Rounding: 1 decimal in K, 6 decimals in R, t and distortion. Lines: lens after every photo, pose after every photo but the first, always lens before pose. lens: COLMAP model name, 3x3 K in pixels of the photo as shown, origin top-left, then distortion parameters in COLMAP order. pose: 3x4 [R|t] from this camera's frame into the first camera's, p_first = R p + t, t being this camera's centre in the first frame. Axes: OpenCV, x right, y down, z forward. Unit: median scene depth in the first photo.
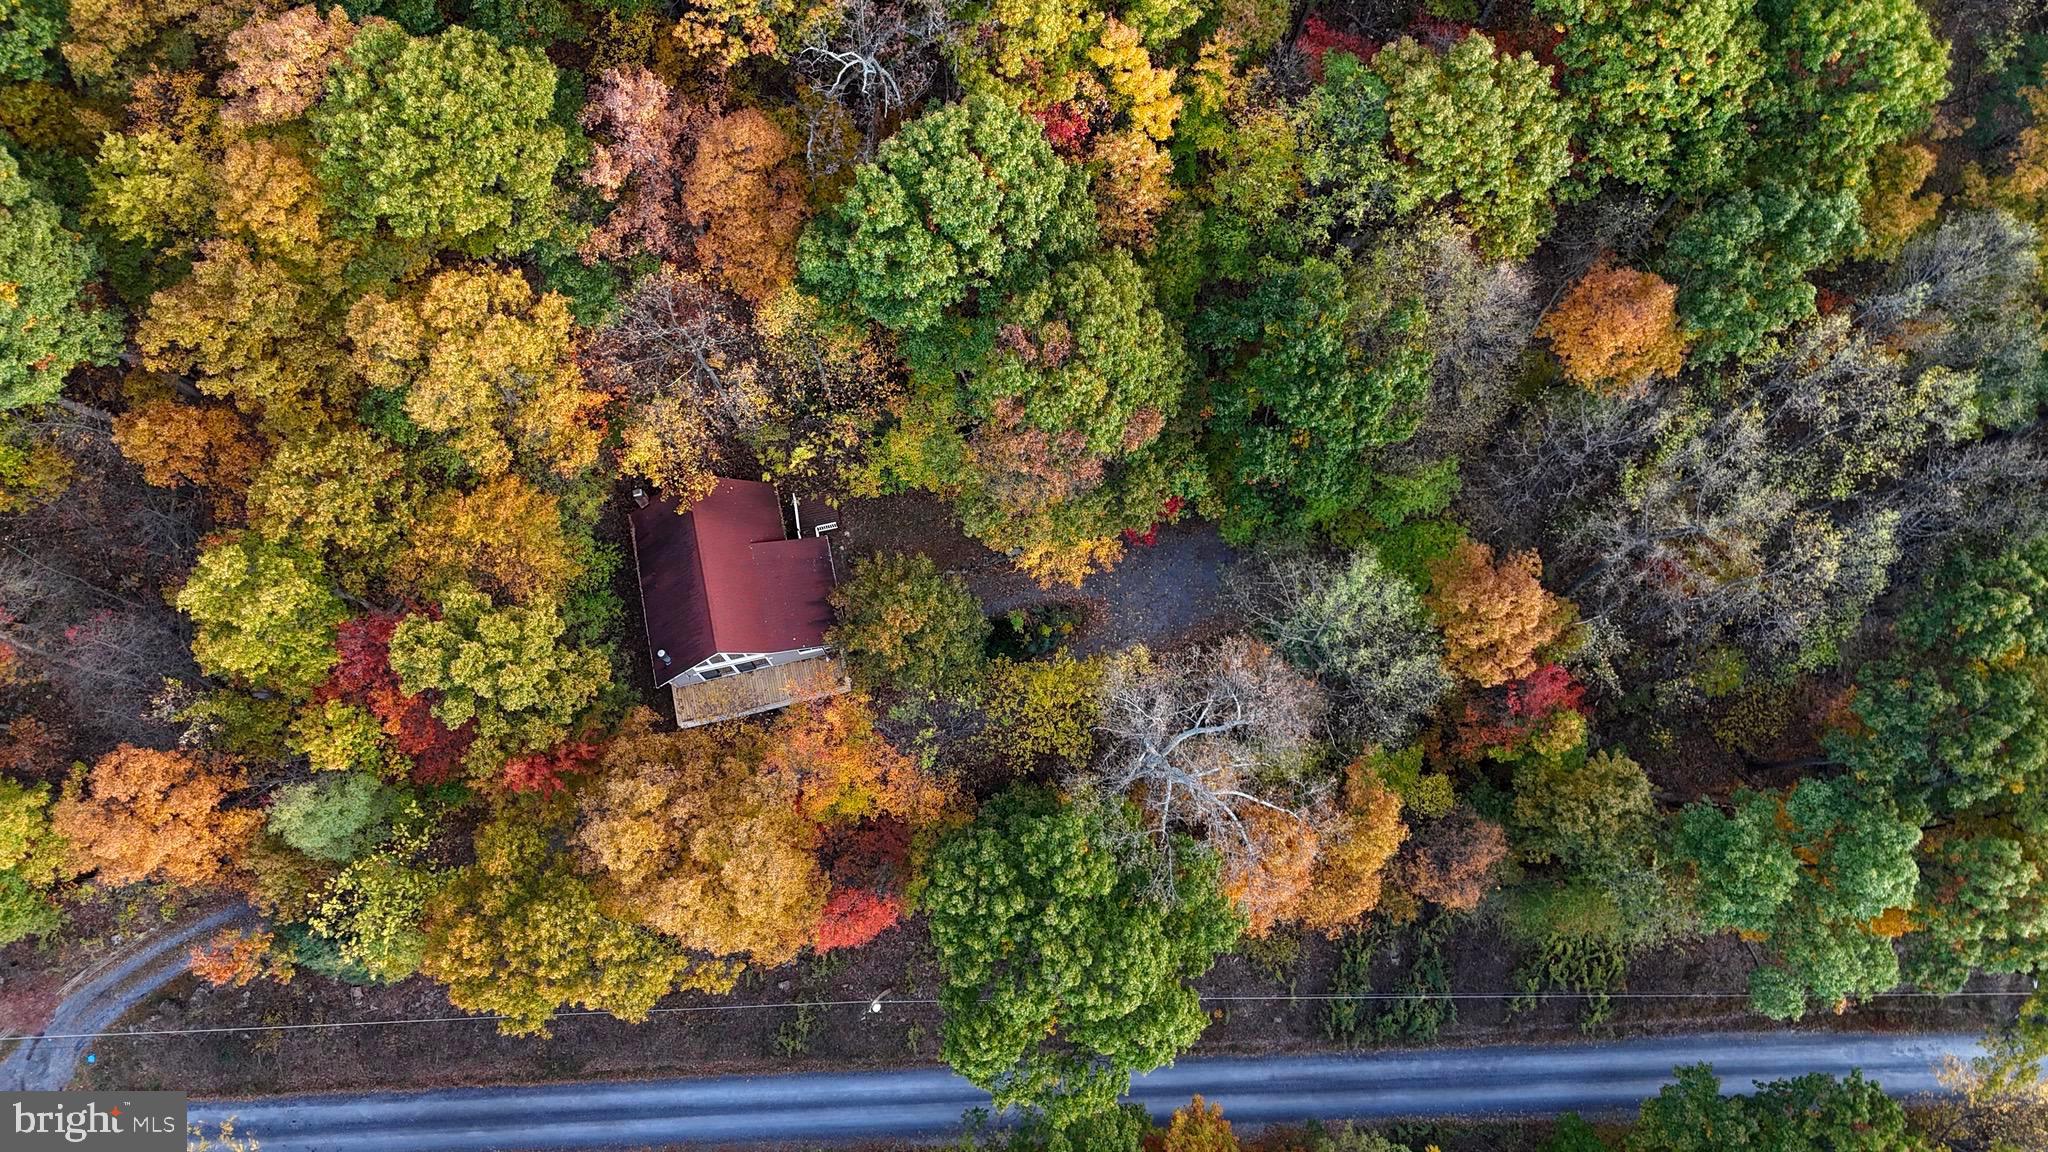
lens RADIAL K [[1493.6, 0, 1024.0], [0, 1493.6, 576.0], [0, 0, 1]] dist [0.081400, -0.074515]
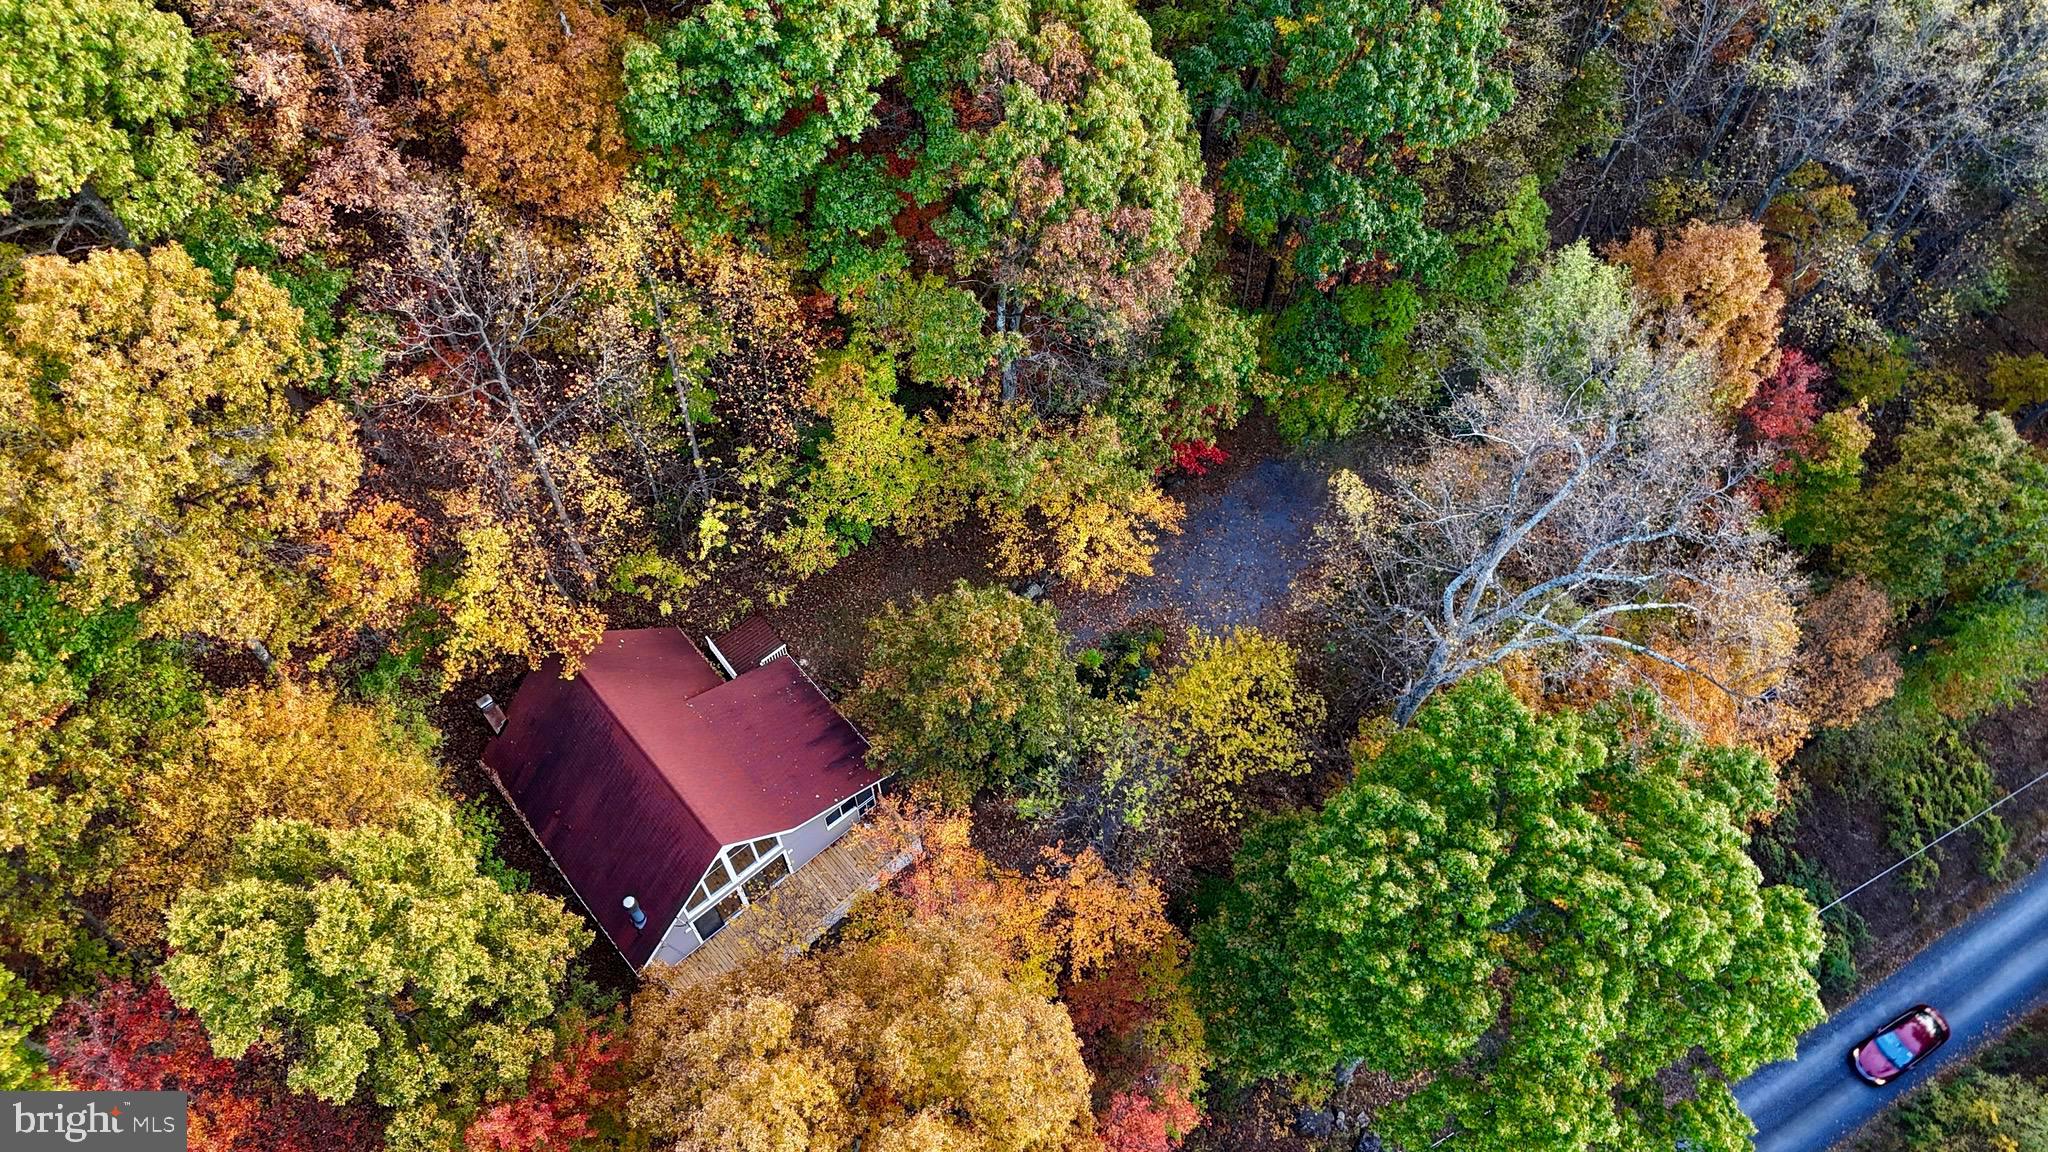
lens RADIAL K [[1493.6, 0, 1024.0], [0, 1493.6, 576.0], [0, 0, 1]] dist [0.081400, -0.074515]
pose [[0.880908, -0.399310, 0.254073, -0.231766], [0.453875, 0.864902, -0.214341, 0.158173], [-0.134160, 0.304132, 0.943136, 0.425017]]
